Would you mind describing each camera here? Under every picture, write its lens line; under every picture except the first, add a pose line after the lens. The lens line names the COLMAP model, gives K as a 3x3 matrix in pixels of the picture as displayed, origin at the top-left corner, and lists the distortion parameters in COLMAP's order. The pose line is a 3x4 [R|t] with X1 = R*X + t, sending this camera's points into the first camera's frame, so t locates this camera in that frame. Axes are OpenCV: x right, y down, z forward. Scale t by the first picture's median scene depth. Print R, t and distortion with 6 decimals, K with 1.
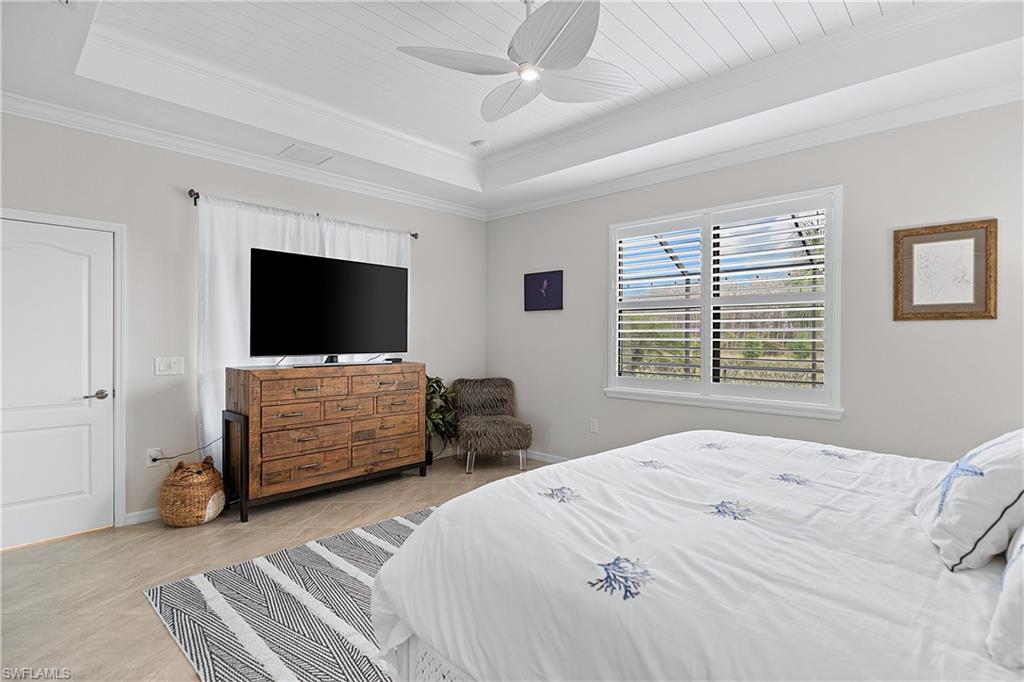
lens RADIAL K [[493.3, 0, 499.0], [0, 493.3, 350.4], [0, 0, 1]] dist [-0.002566, 0.000023]
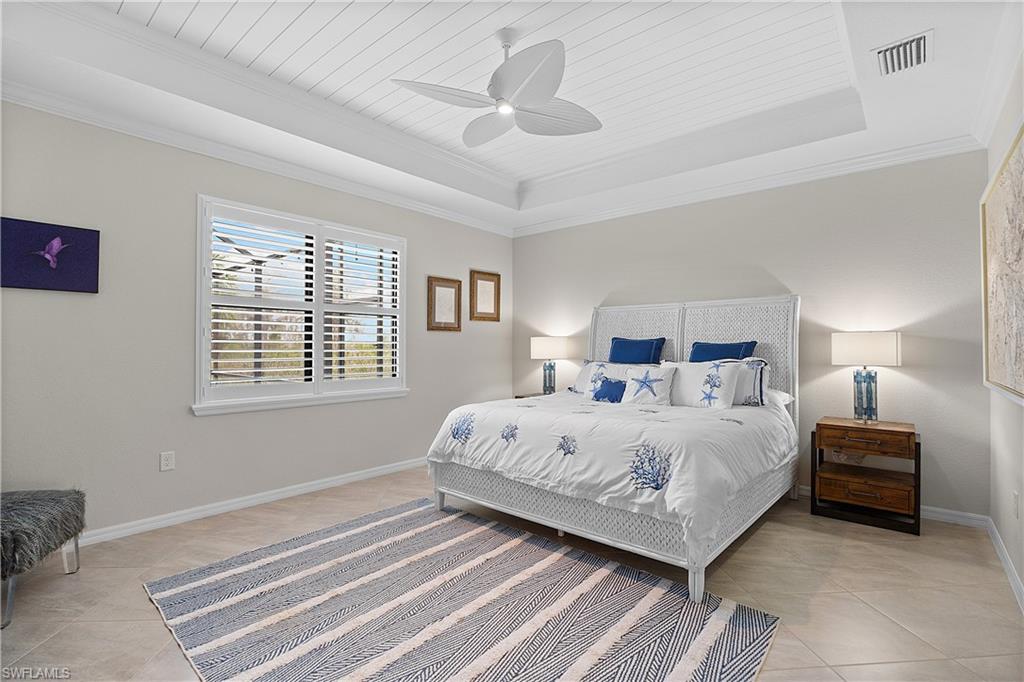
lens RADIAL K [[493.3, 0, 499.0], [0, 493.3, 350.4], [0, 0, 1]] dist [-0.002566, 0.000023]
pose [[-0.037112, -0.018142, 0.999146, -0.664674], [0.013815, 0.999730, 0.018665, -0.017913], [-0.999216, 0.014496, -0.036851, 0.648469]]
